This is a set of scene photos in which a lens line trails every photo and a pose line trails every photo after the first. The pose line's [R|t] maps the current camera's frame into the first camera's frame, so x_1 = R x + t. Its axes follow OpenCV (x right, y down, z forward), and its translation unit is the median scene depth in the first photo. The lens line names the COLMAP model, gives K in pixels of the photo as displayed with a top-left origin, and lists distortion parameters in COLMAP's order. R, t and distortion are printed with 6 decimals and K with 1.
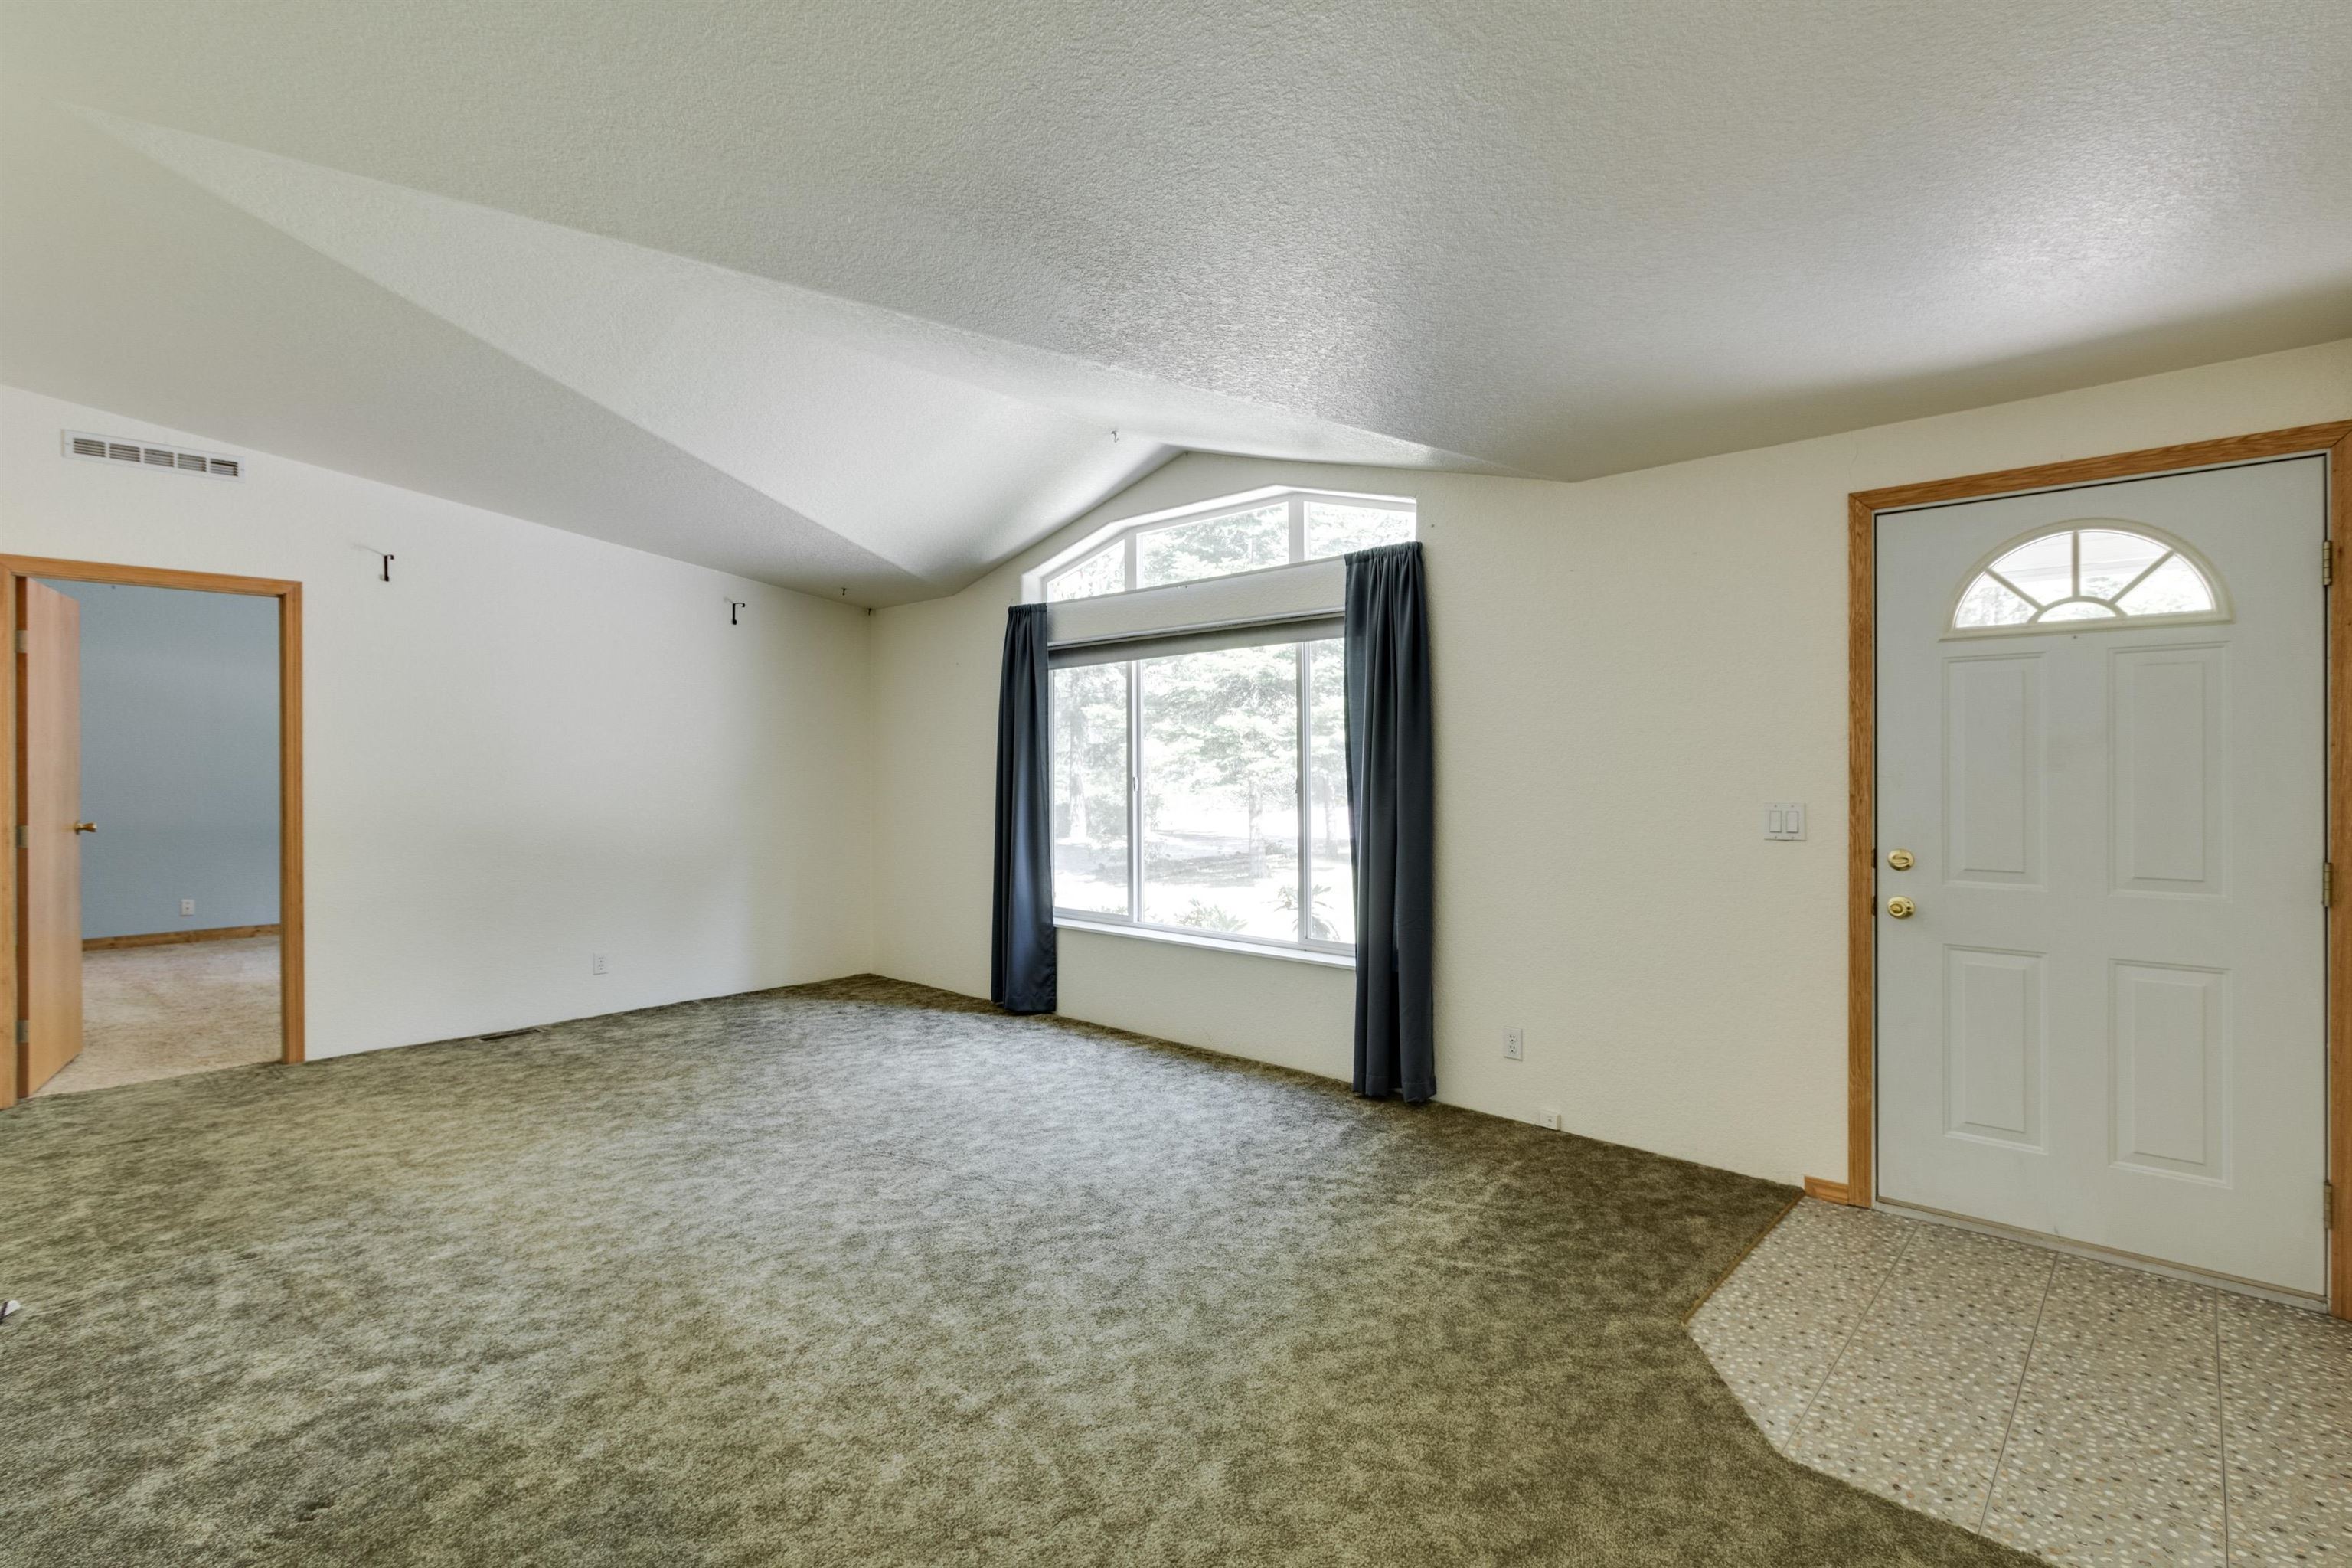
lens RADIAL K [[1086.4, 0, 1167.8], [0, 1086.4, 772.1], [0, 0, 1]] dist [0.001756, -0.000547]
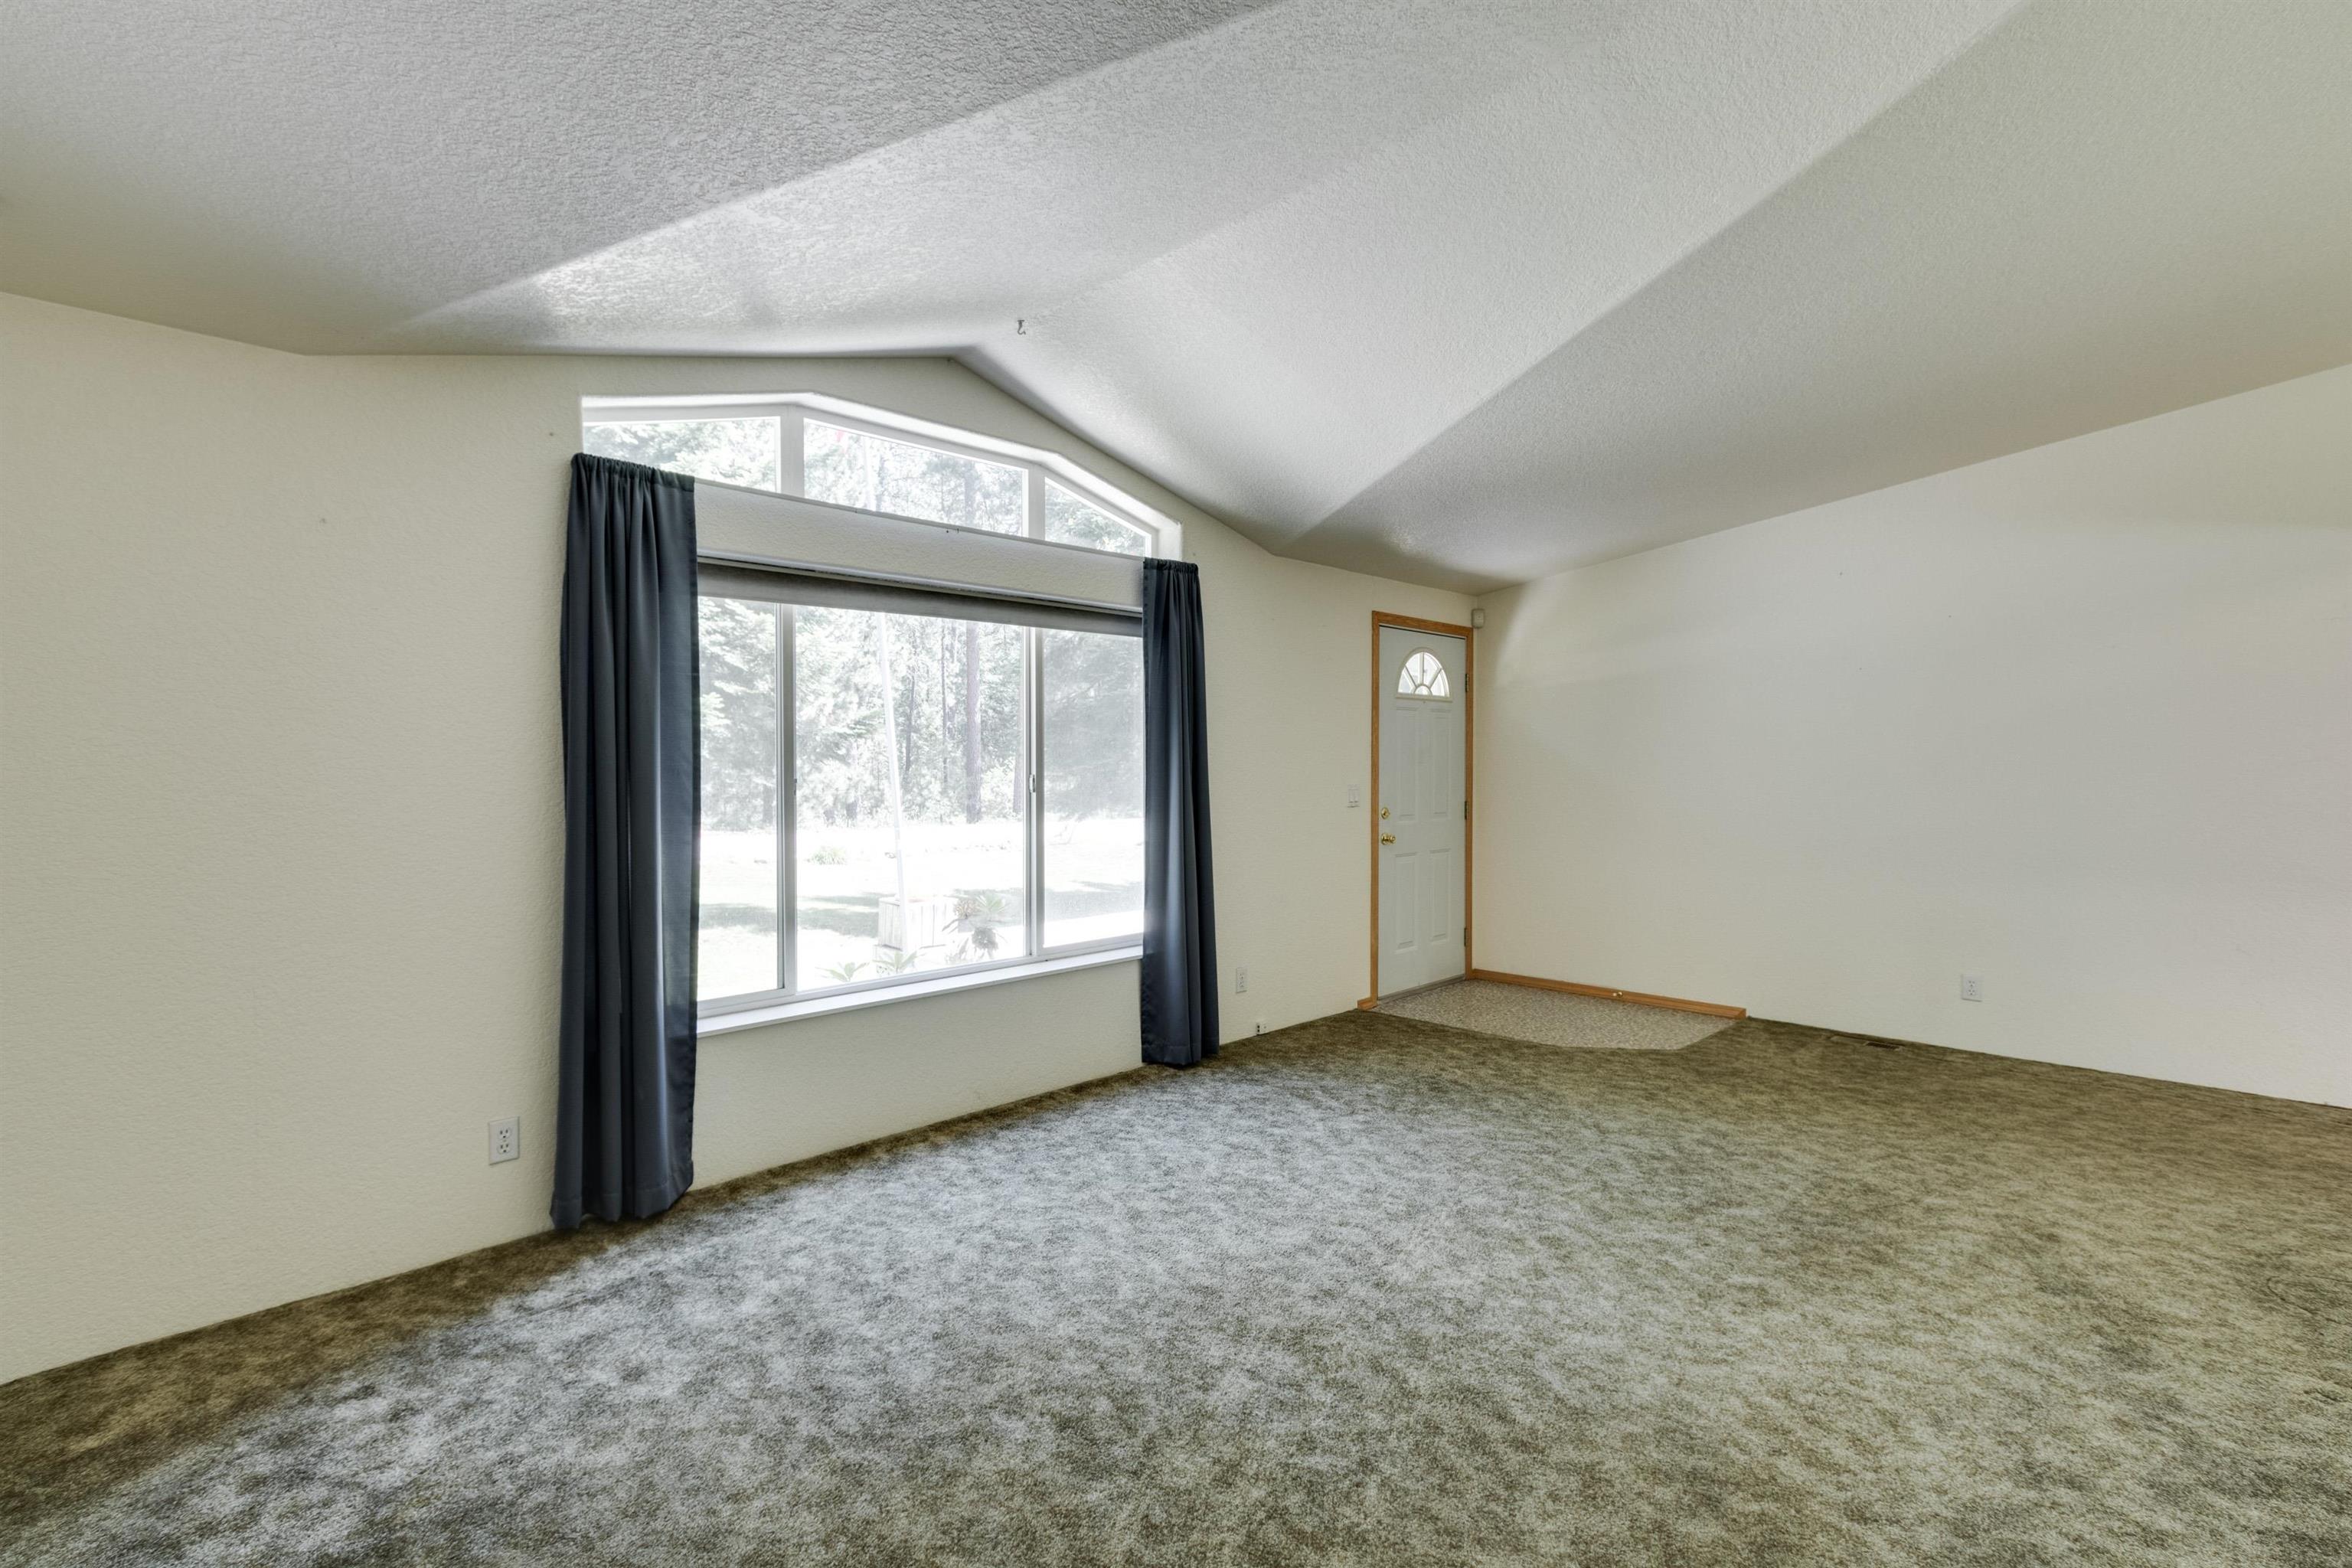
lens RADIAL K [[1072.7, 0, 1167.2], [0, 1072.7, 775.6], [0, 0, 1]] dist [0.002334, -0.001255]
pose [[0.054177, -0.010066, 0.998481, -0.855038], [0.006327, 0.999933, 0.009737, -0.002727], [-0.998511, 0.005790, 0.054237, 0.920717]]
